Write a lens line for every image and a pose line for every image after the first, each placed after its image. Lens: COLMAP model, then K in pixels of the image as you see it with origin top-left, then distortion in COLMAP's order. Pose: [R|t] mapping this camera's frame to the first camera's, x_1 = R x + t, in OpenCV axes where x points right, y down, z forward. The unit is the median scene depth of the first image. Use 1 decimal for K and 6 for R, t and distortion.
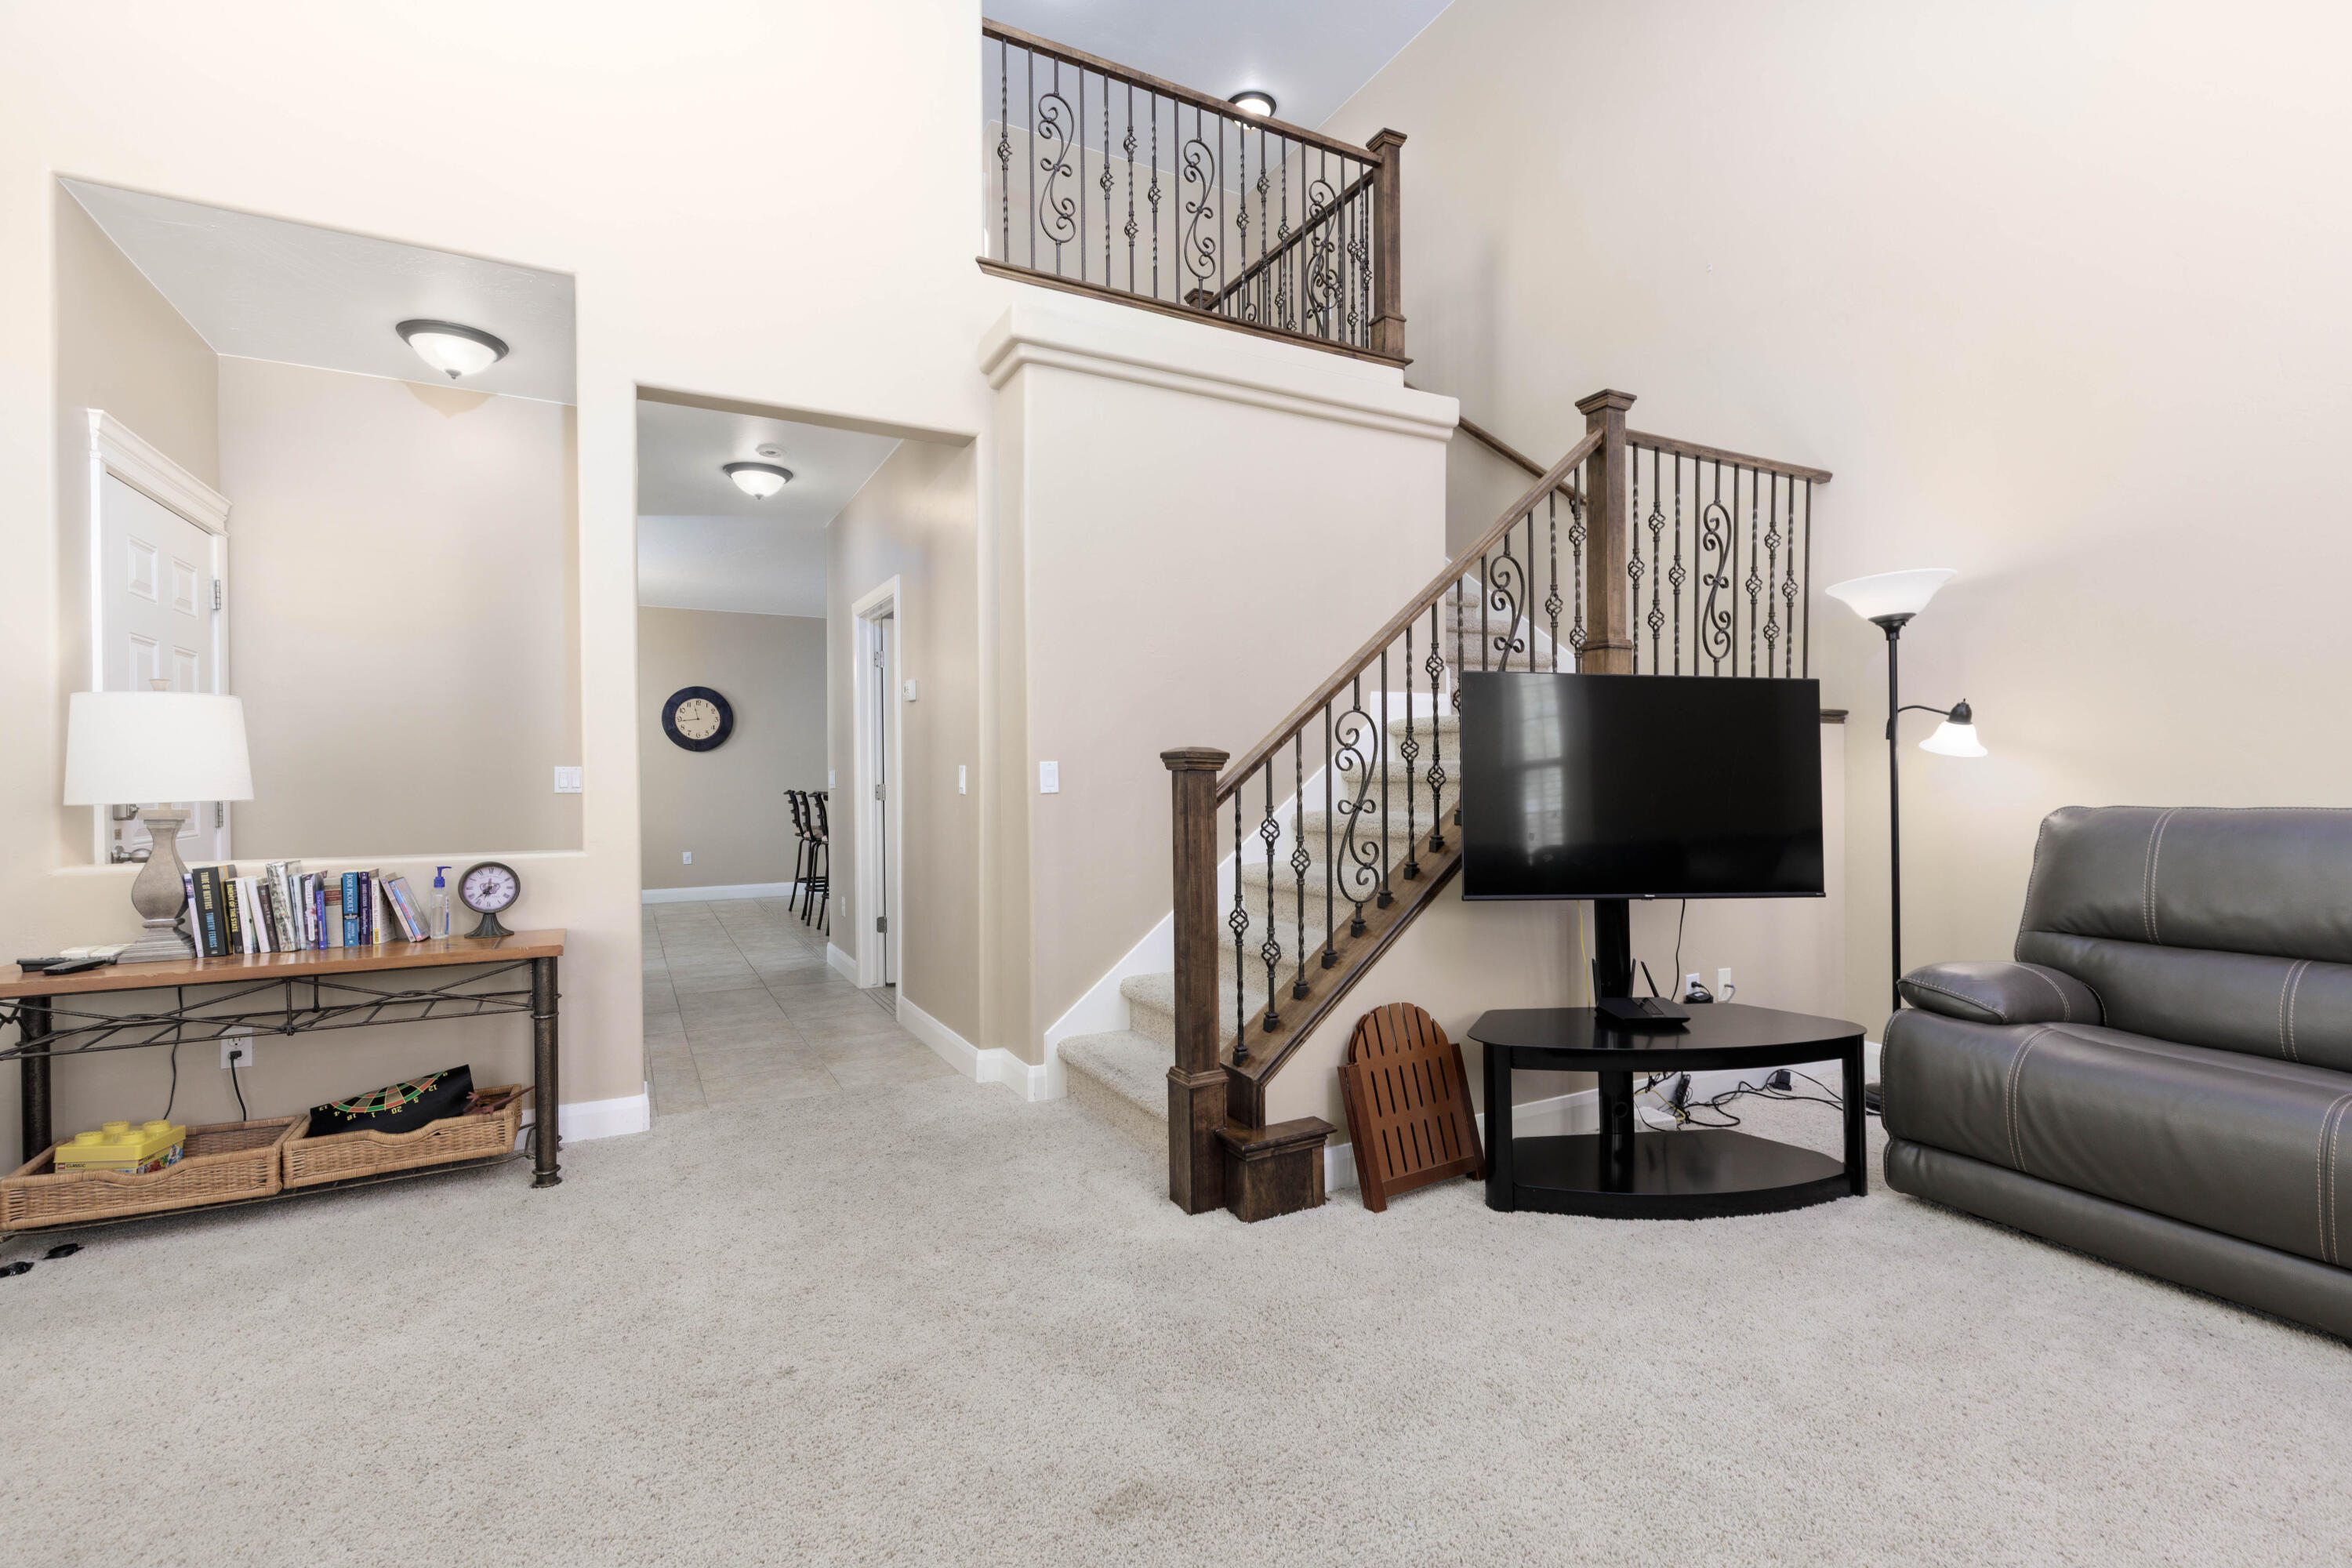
lens RADIAL K [[1051.3, 0, 1188.2], [0, 1051.3, 789.1], [0, 0, 1]] dist [-0.003626, -0.000418]
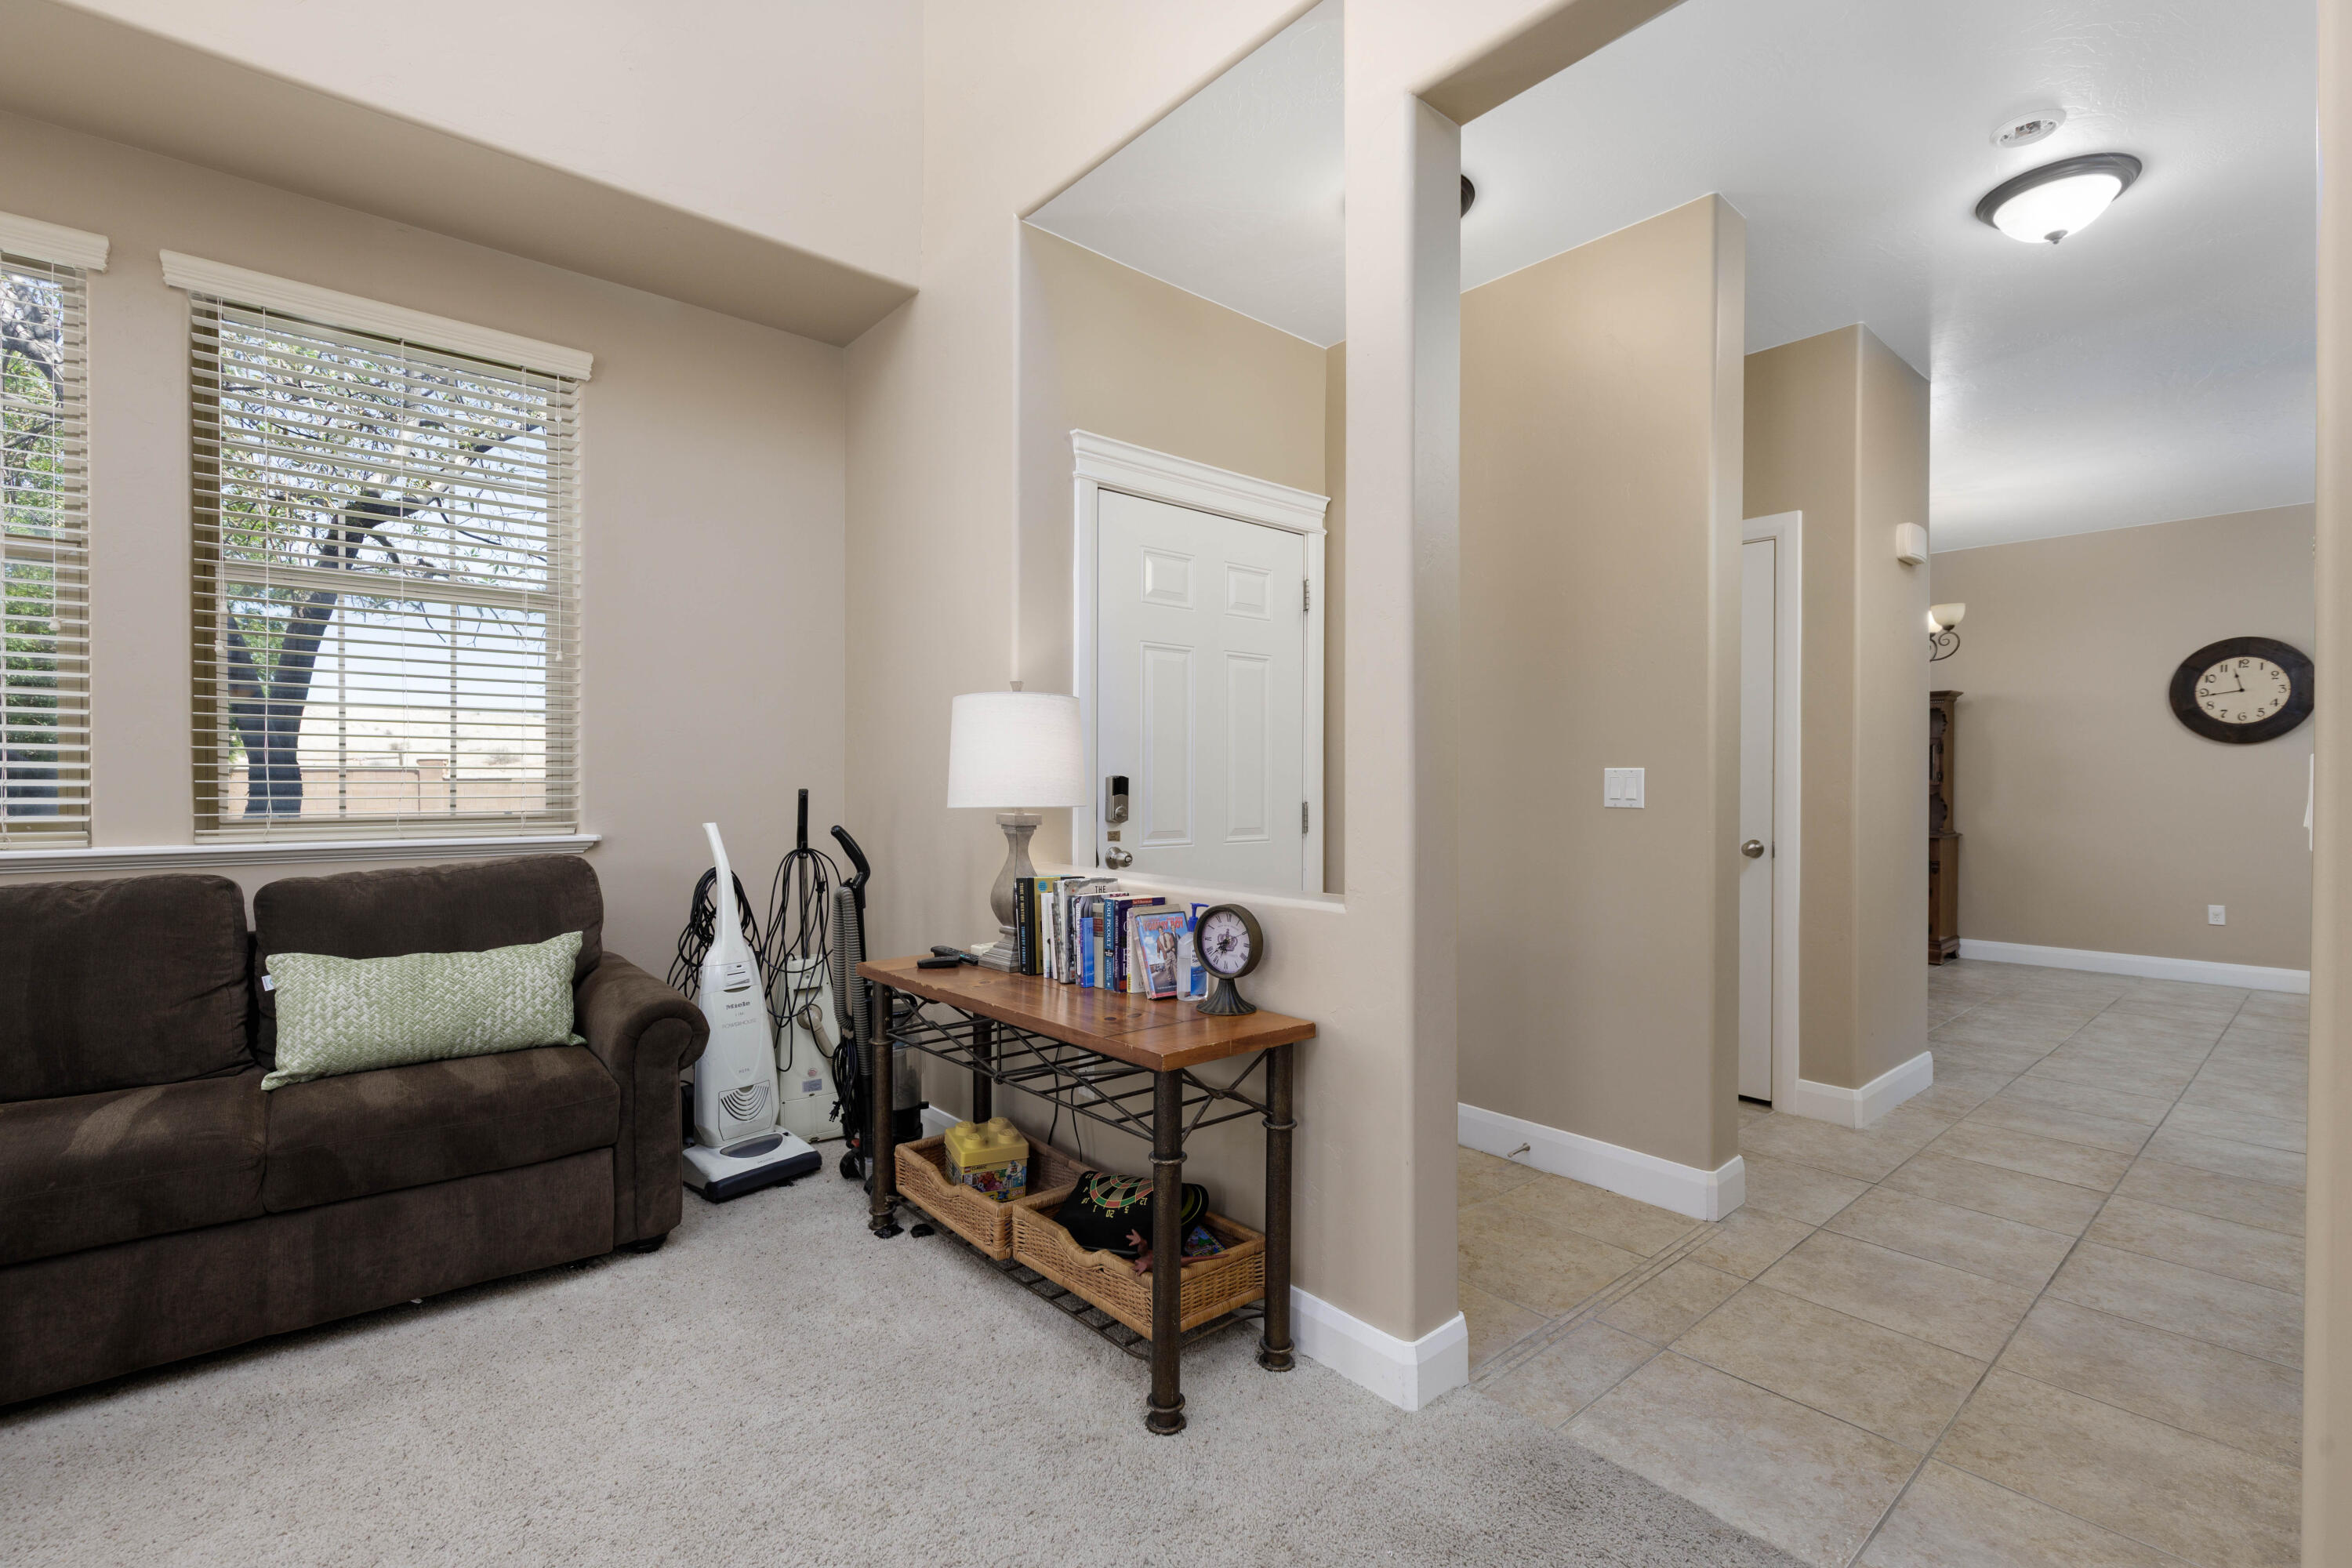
lens RADIAL K [[1051.3, 0, 1178.3], [0, 1051.3, 782.1], [0, 0, 1]] dist [-0.003626, -0.000418]
pose [[0.206305, 0.003461, -0.978482, 0.010193], [-0.015353, 0.999882, 0.000299, -0.011438], [0.978367, 0.014961, 0.206334, 0.815341]]
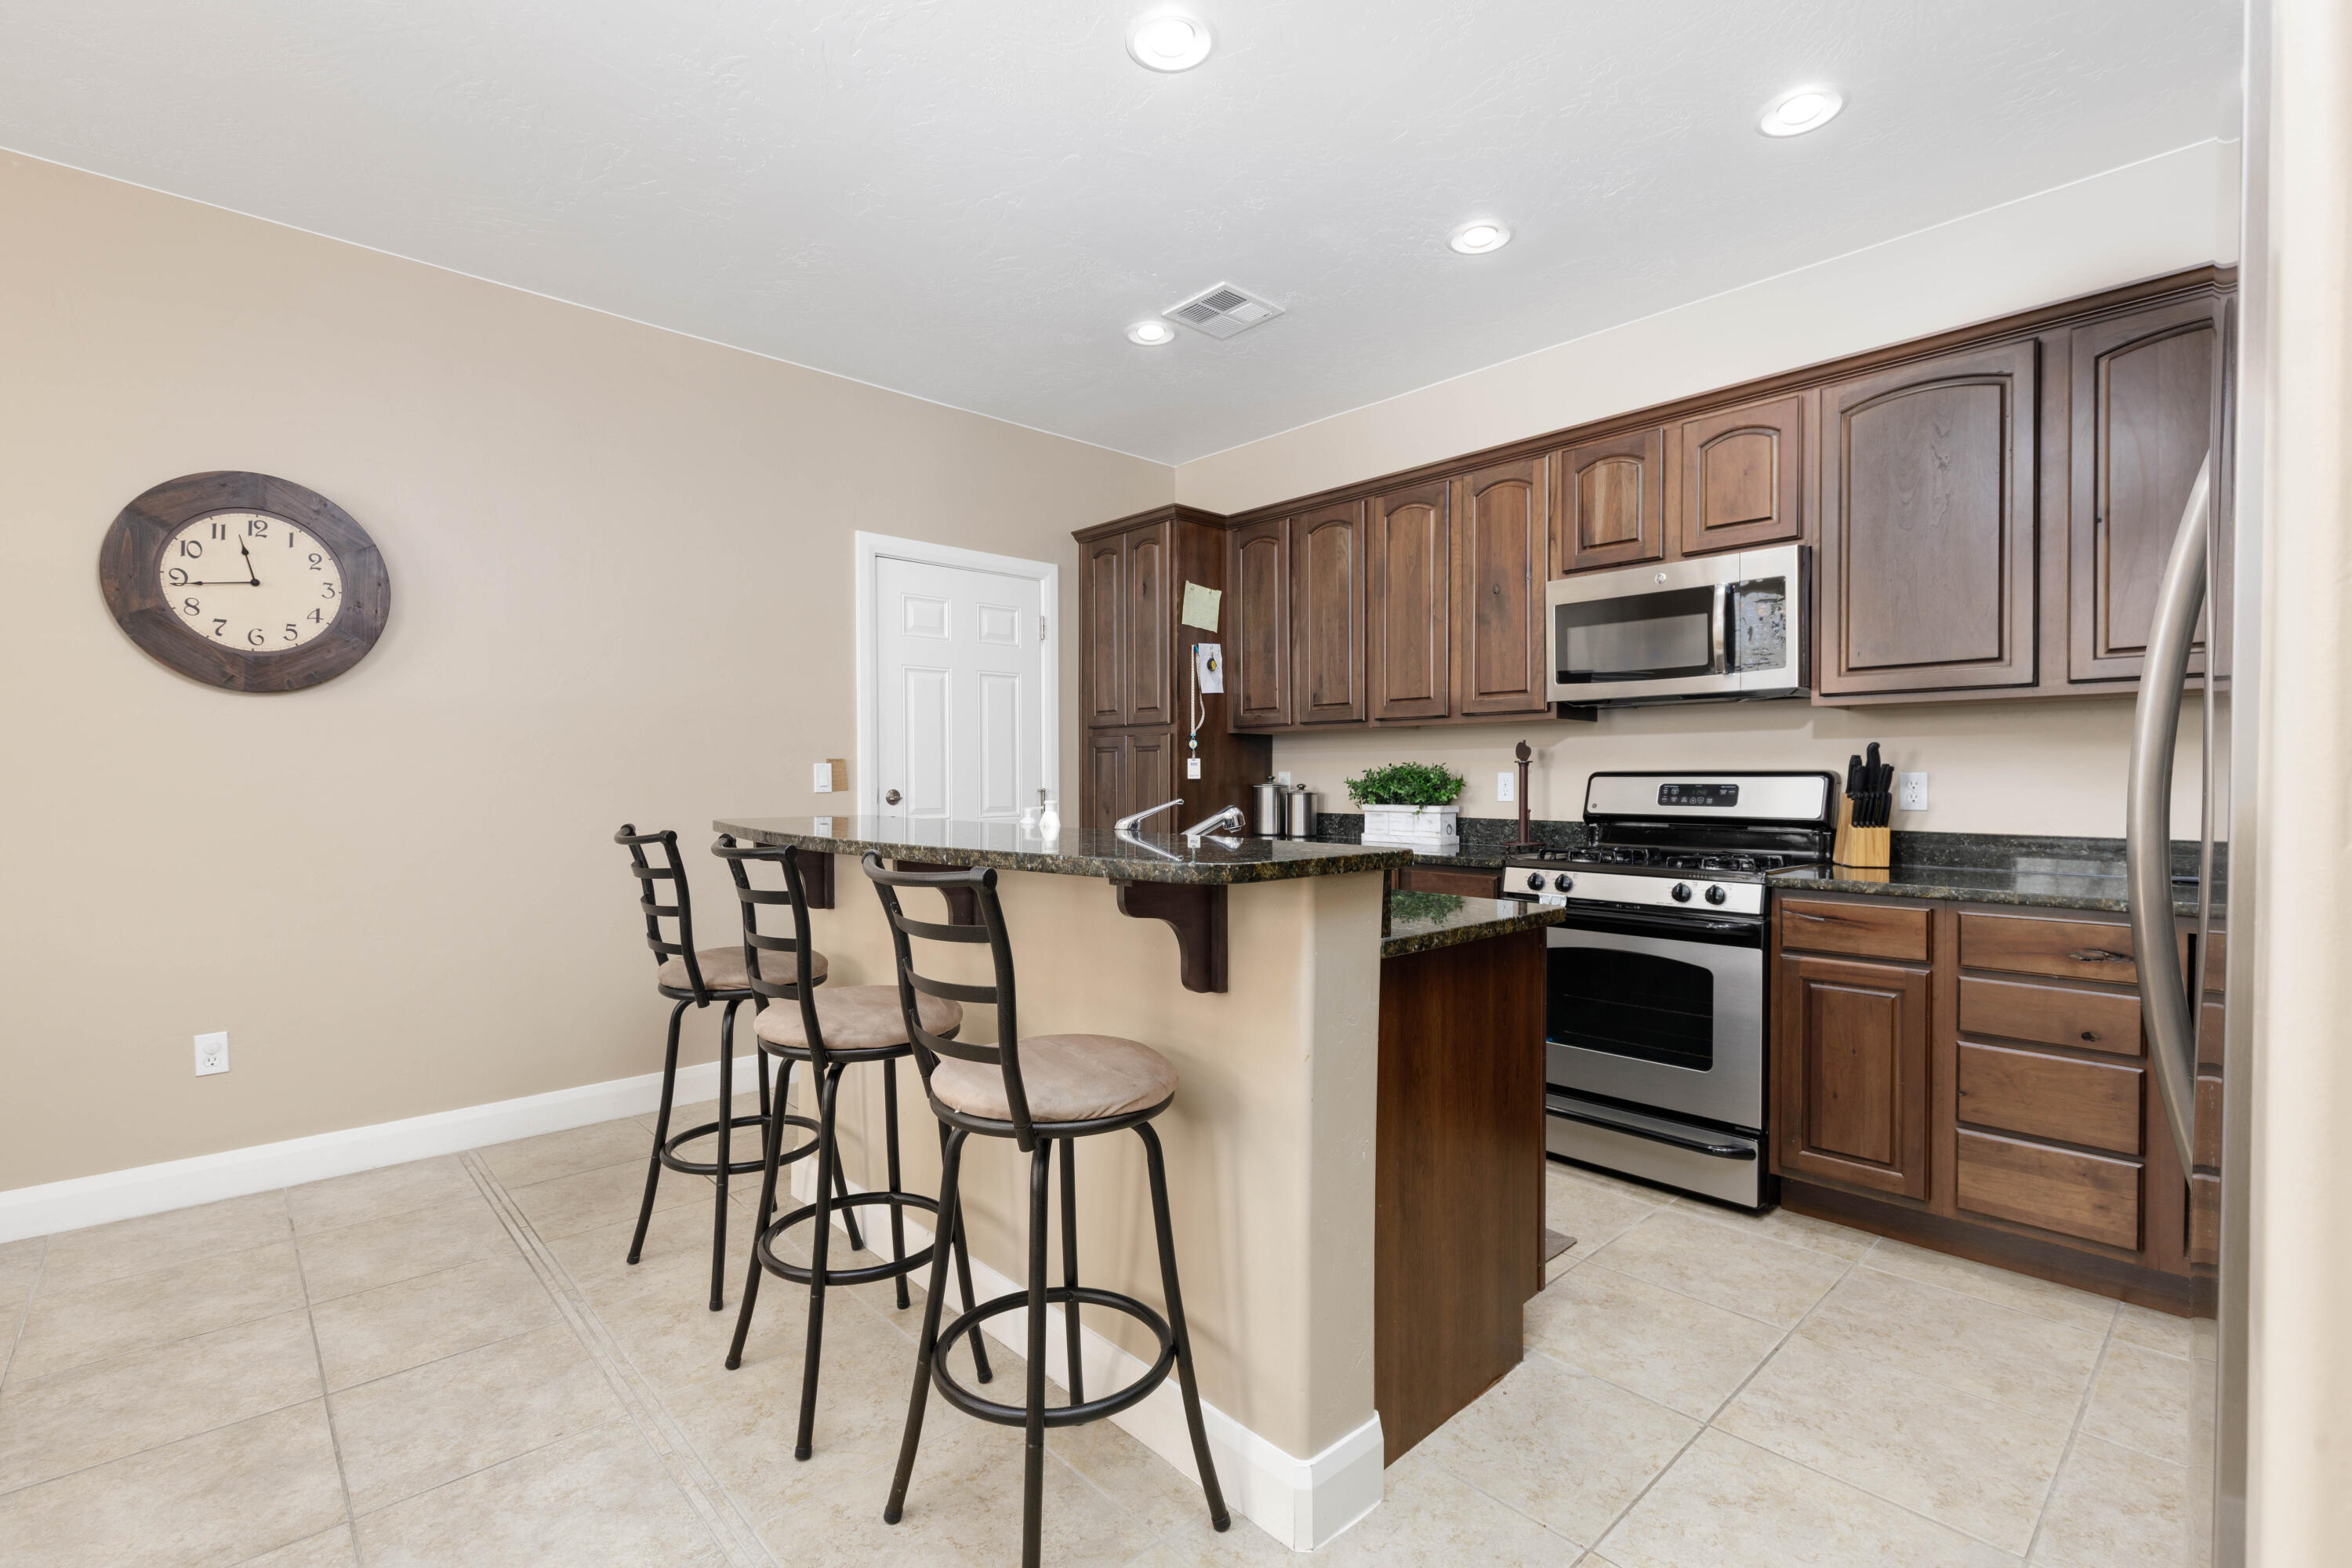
lens RADIAL K [[1051.3, 0, 1166.7], [0, 1051.3, 793.2], [0, 0, 1]] dist [-0.003626, -0.000418]
pose [[0.973459, 0.000614, 0.228863, -0.865376], [-0.000854, 0.999999, 0.000950, -0.023729], [-0.228862, -0.001120, 0.973458, 1.991128]]
